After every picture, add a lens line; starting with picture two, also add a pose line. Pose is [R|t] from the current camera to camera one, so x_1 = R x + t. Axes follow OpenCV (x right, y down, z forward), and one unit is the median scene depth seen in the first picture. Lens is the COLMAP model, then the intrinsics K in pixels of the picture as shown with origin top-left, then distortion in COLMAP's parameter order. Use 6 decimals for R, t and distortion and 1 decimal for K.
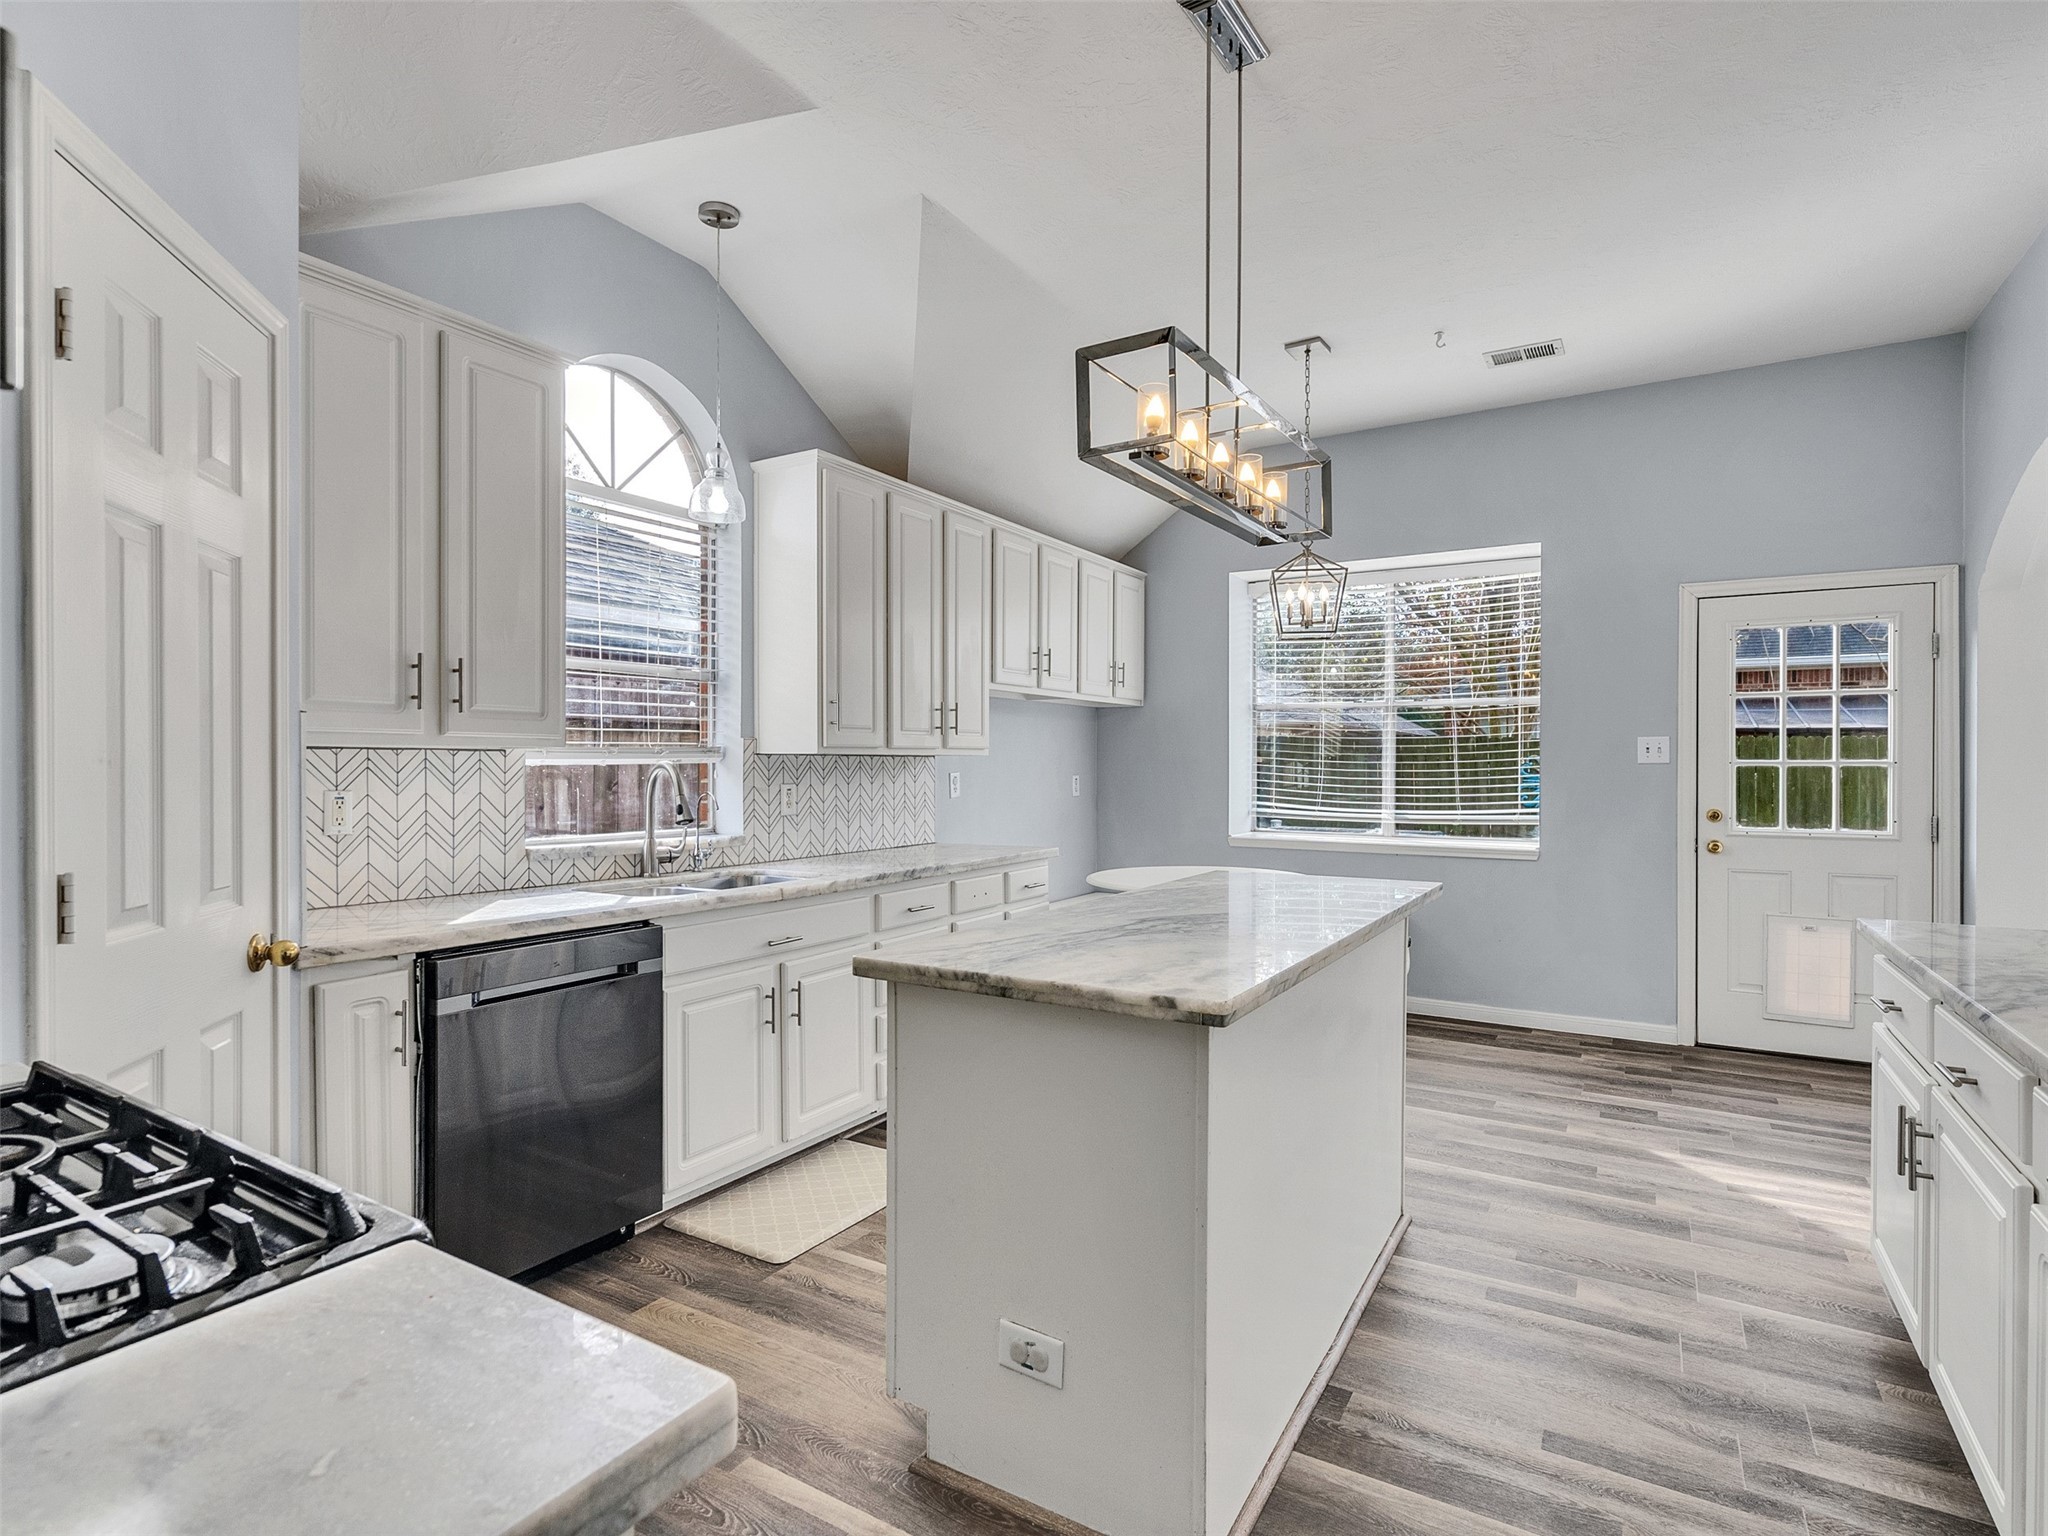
lens RADIAL K [[1039.4, 0, 1024.0], [0, 1039.4, 768.0], [0, 0, 1]] dist [-0.019606, 0.009833]
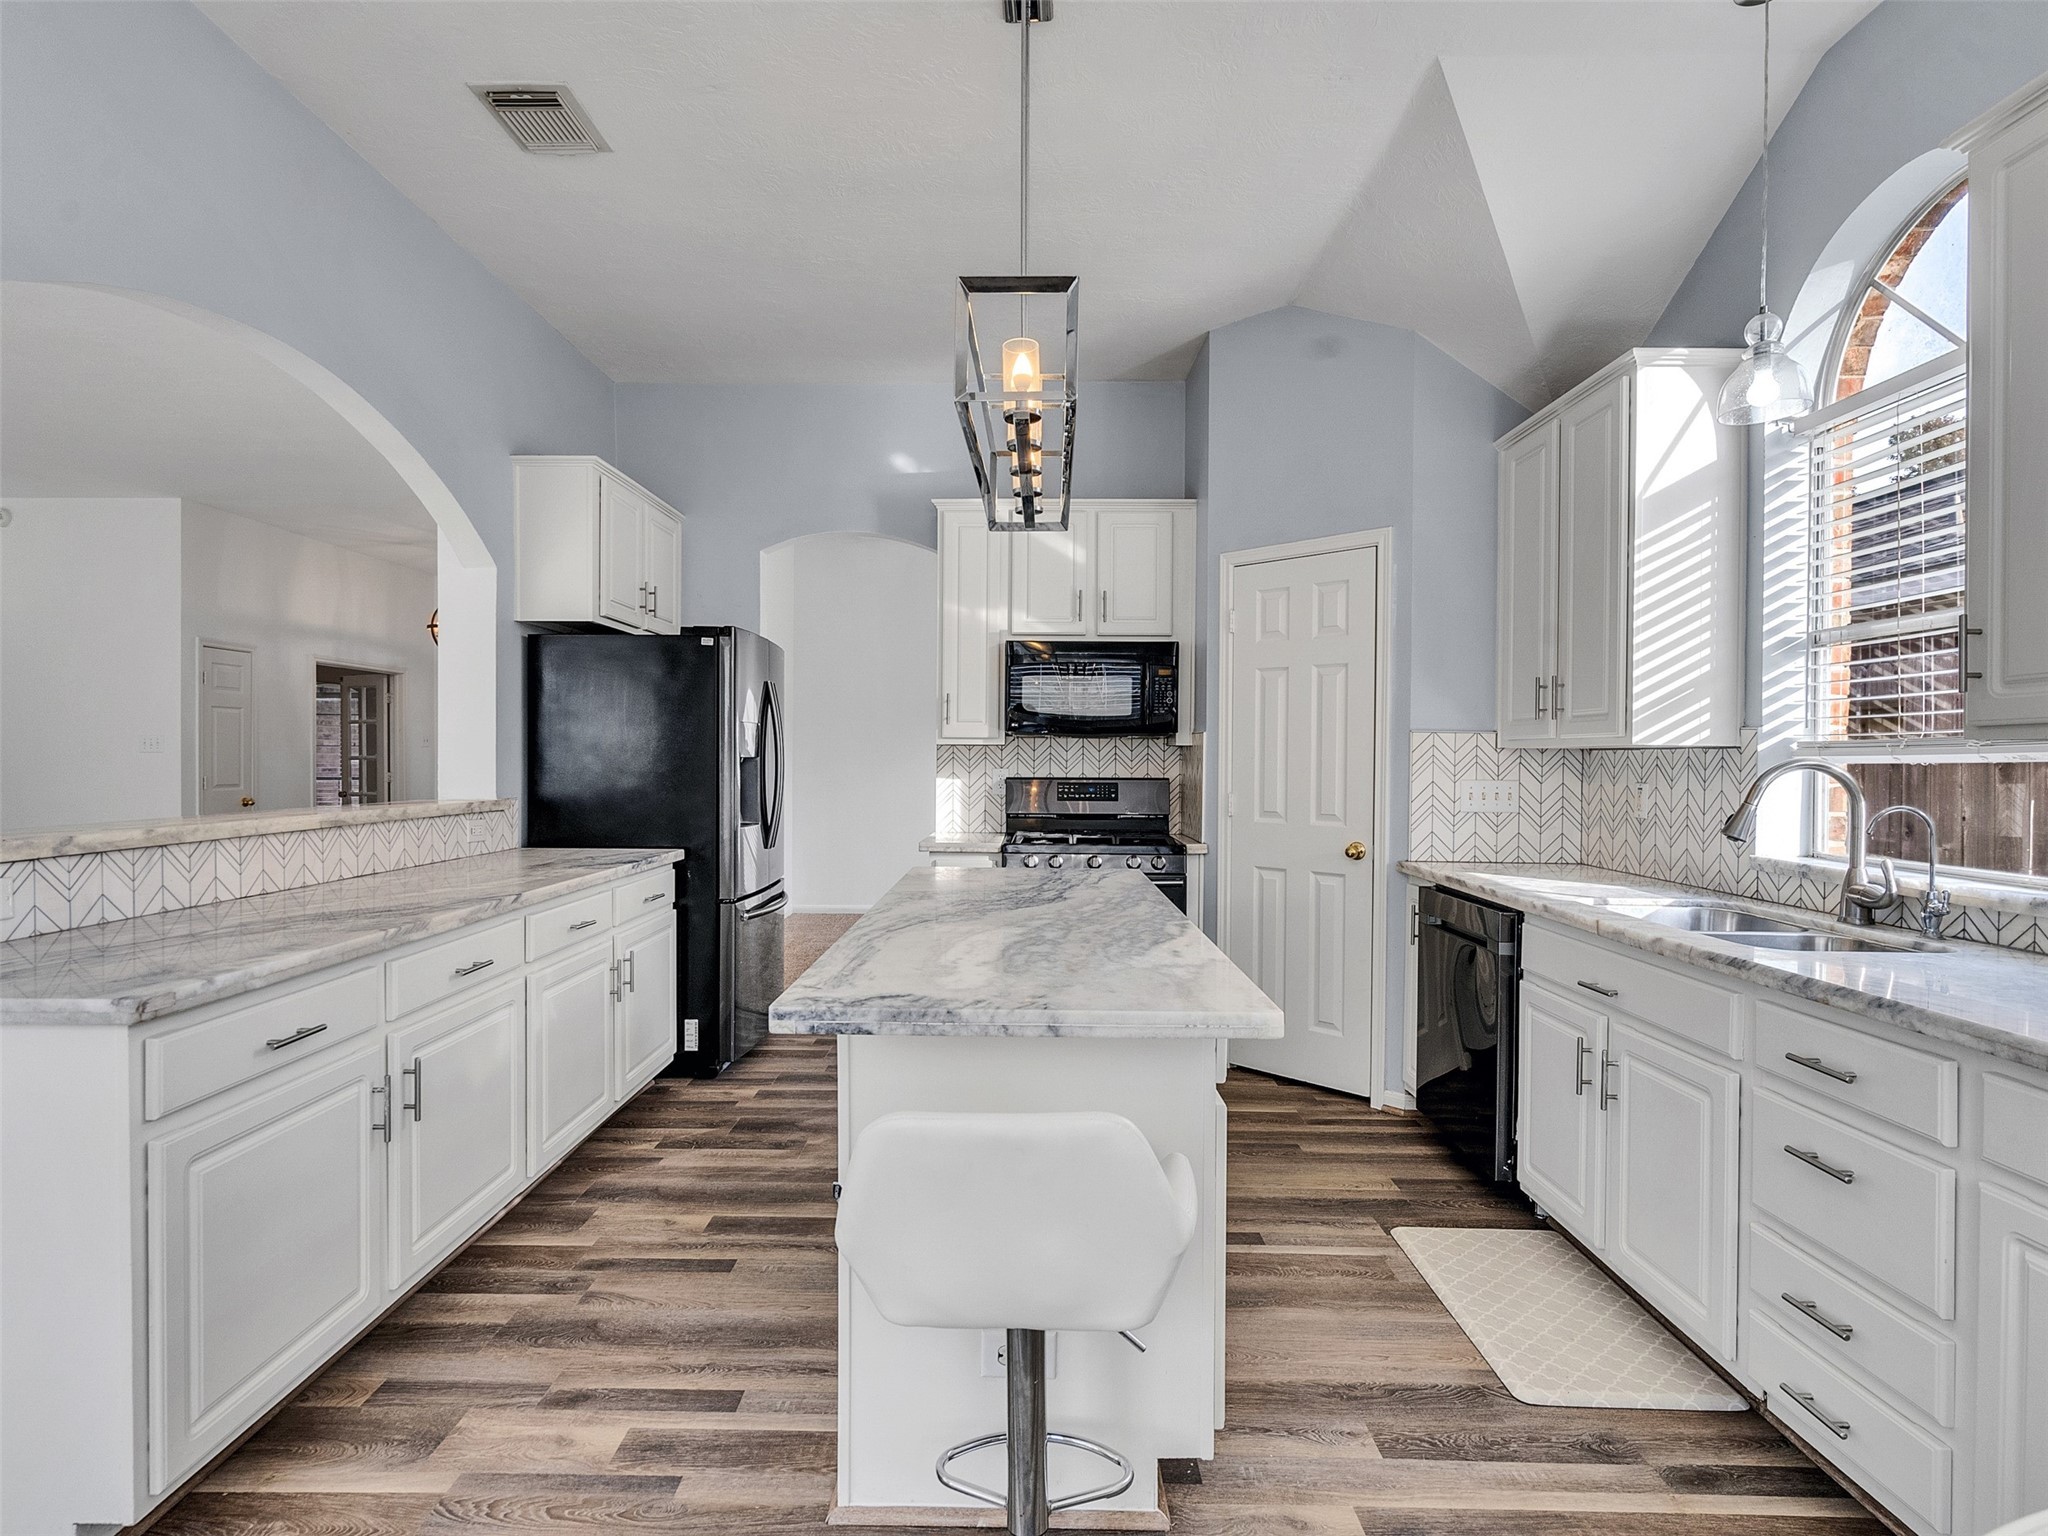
lens RADIAL K [[1039.4, 0, 1024.0], [0, 1039.4, 768.0], [0, 0, 1]] dist [-0.019606, 0.009833]
pose [[-0.859597, 0.002728, -0.510965, 0.678710], [-0.002163, 0.999957, 0.008978, -0.006126], [0.510967, 0.008823, -0.859555, 1.843515]]
